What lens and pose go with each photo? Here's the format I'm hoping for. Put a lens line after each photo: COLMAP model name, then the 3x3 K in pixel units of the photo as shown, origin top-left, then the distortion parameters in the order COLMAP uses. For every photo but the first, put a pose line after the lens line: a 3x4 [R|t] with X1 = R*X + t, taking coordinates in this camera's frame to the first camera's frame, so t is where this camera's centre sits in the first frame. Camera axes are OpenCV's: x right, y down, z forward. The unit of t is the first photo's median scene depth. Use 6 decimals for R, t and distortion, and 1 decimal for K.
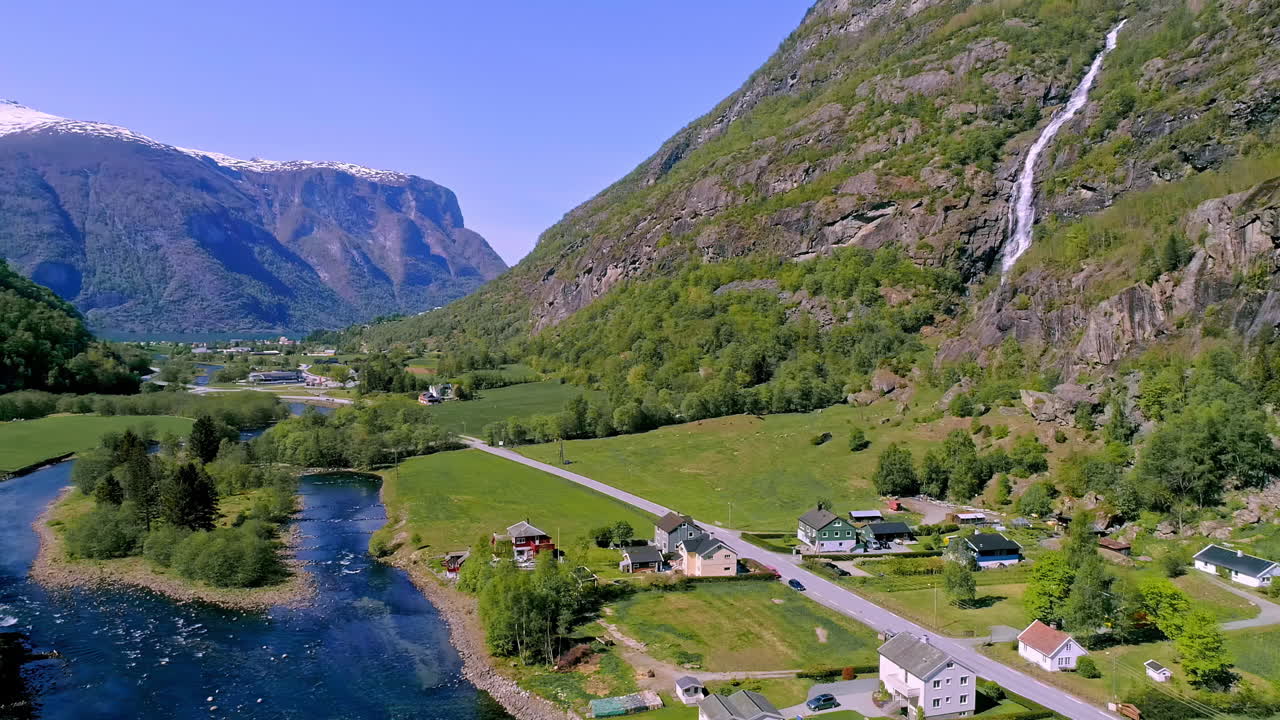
lens RADIAL K [[907.8, 0, 640.0], [0, 907.8, 360.0], [0, 0, 1]] dist [0.009197, -0.001559]
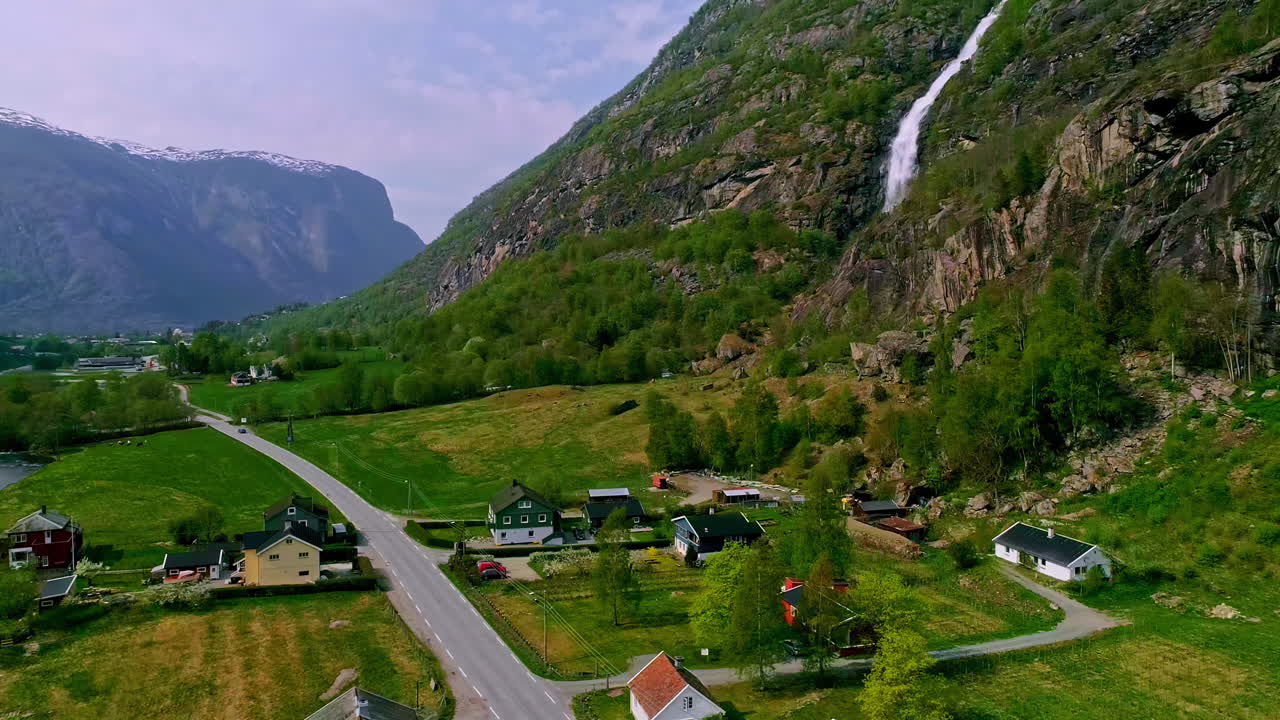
lens RADIAL K [[907.8, 0, 640.0], [0, 907.8, 360.0], [0, 0, 1]] dist [0.009197, -0.001559]
pose [[0.998103, -0.008339, 0.060996, 0.092353], [0.008099, 0.999958, 0.004181, 0.022546], [-0.061029, -0.003679, 0.998129, 0.098685]]
